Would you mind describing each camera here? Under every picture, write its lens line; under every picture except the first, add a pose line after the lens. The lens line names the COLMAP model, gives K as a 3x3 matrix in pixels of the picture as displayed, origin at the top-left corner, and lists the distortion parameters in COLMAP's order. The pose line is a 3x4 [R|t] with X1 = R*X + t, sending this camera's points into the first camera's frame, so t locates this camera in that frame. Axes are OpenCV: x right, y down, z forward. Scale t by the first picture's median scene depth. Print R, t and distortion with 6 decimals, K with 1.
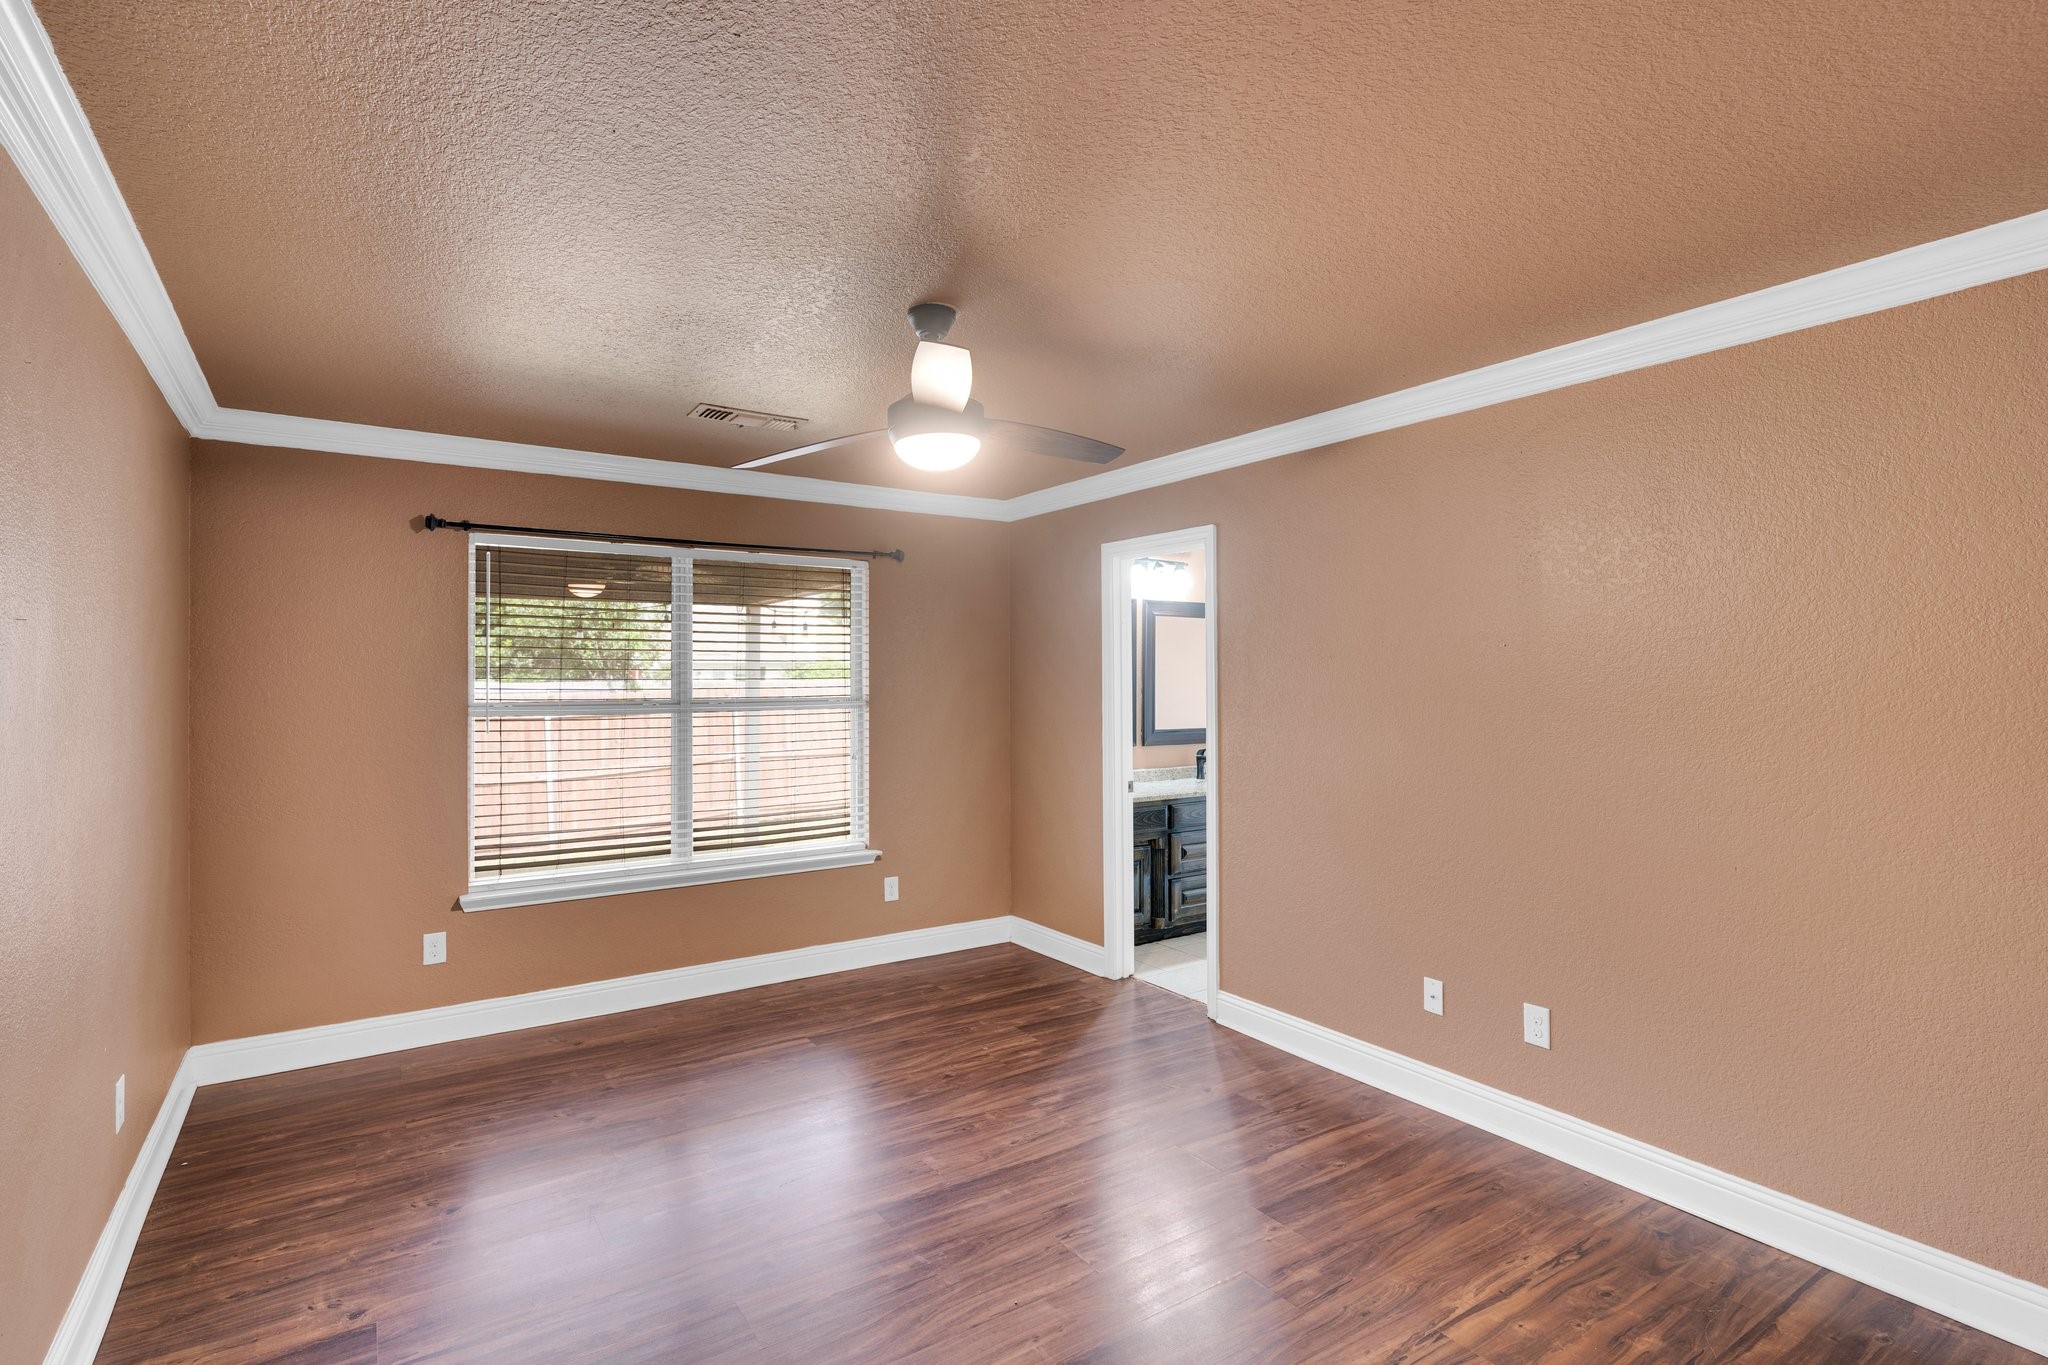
lens RADIAL K [[991.5, 0, 1026.4], [0, 991.5, 673.2], [0, 0, 1]] dist [0.003430, -0.000046]
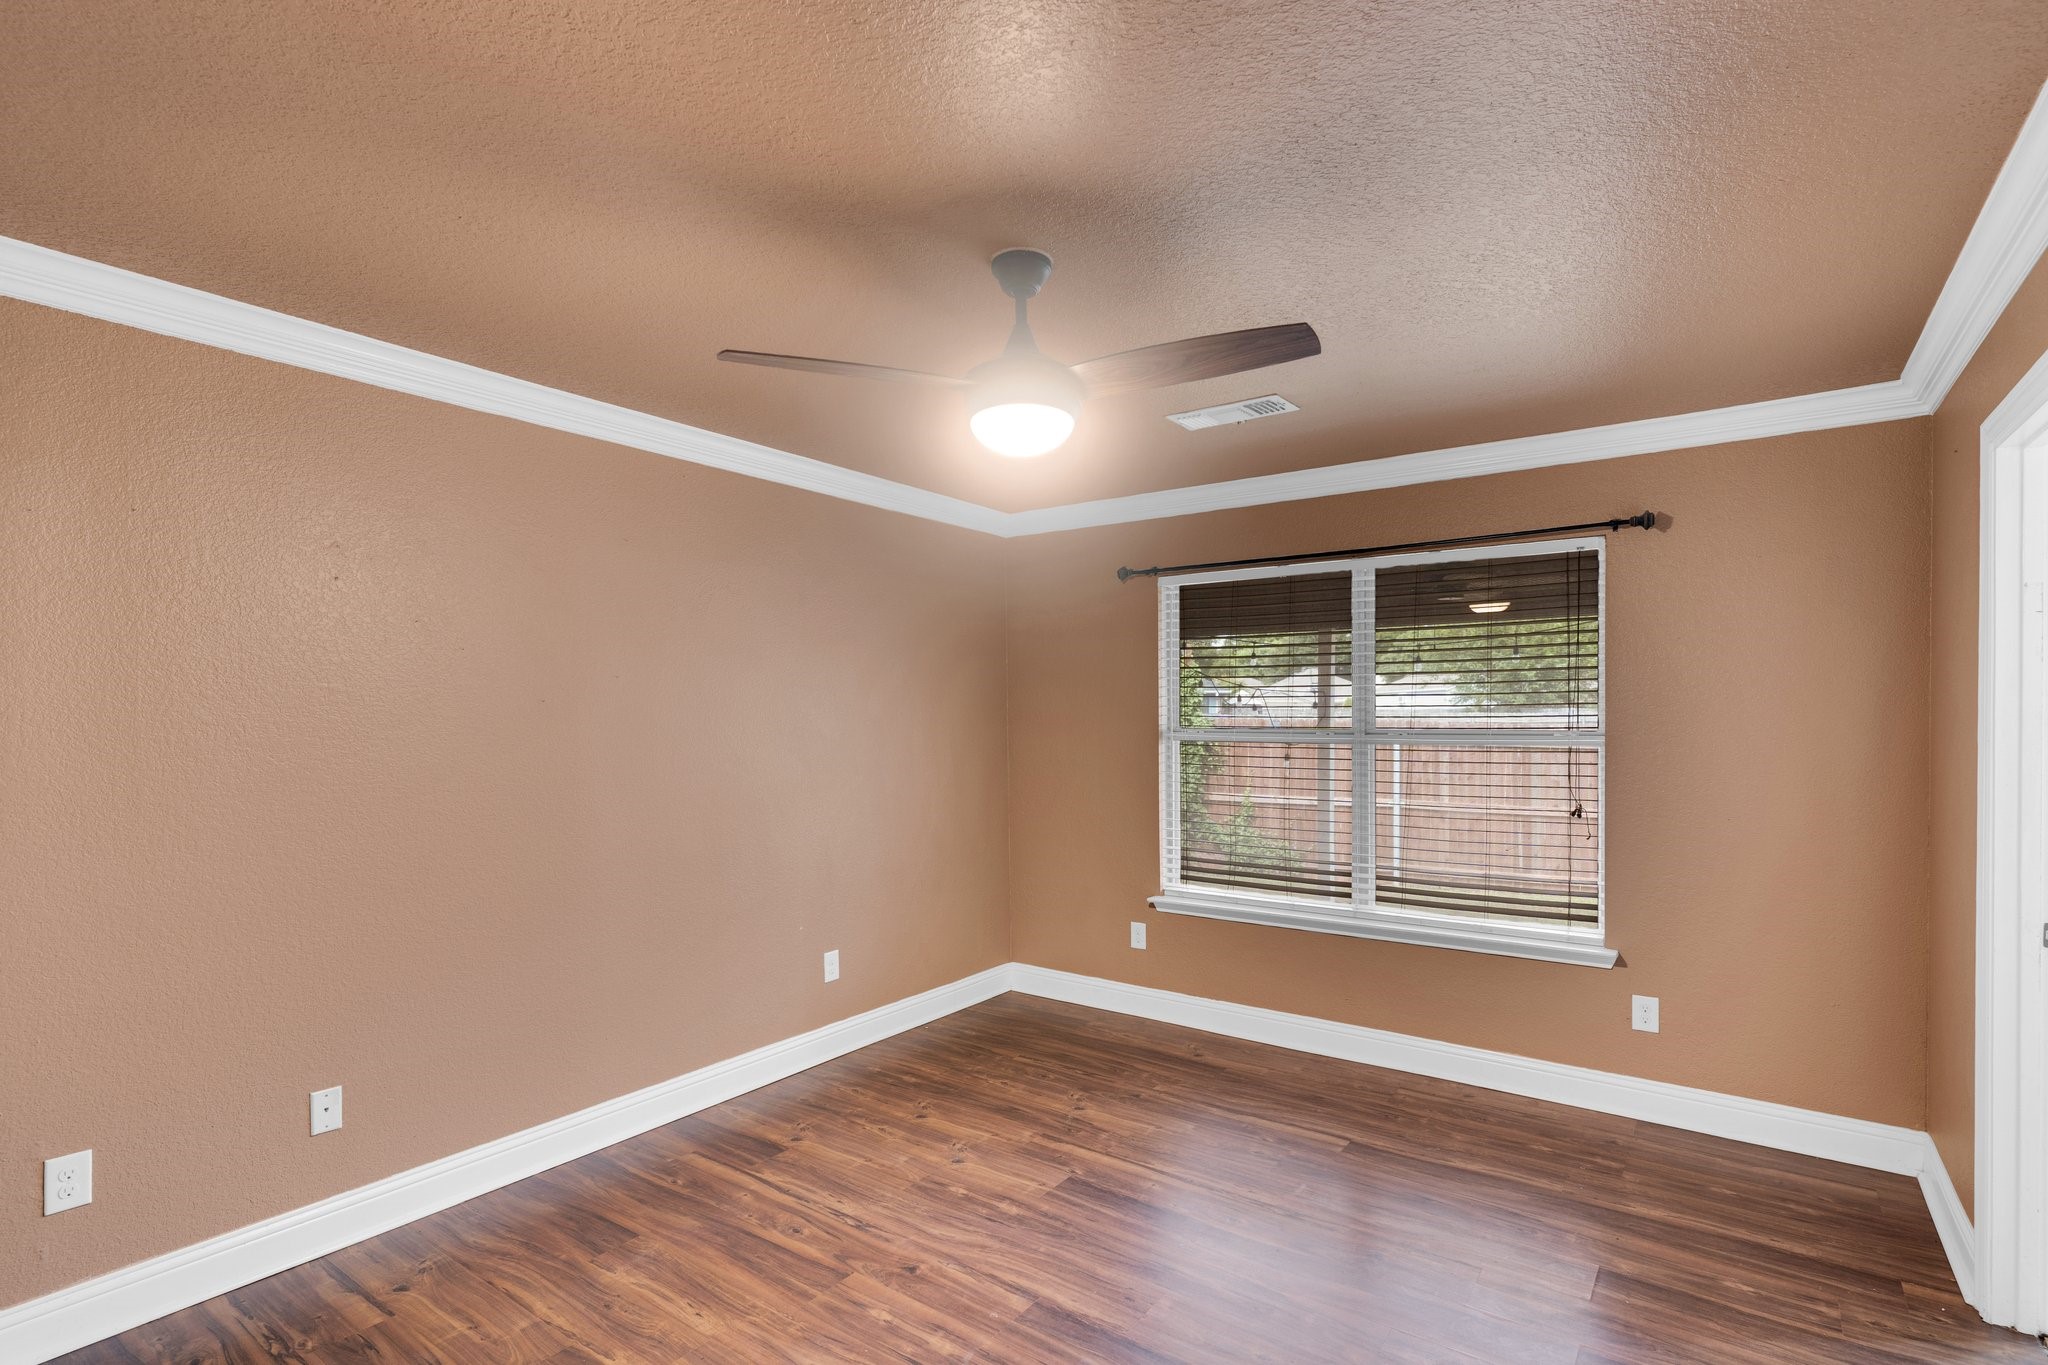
lens RADIAL K [[991.5, 0, 1028.9], [0, 991.5, 734.3], [0, 0, 1]] dist [0.003430, -0.000046]
pose [[0.339542, 0.019536, -0.940388, 0.434088], [0.003979, 0.999745, 0.022206, 0.011423], [0.940583, -0.011282, 0.339378, 0.454490]]
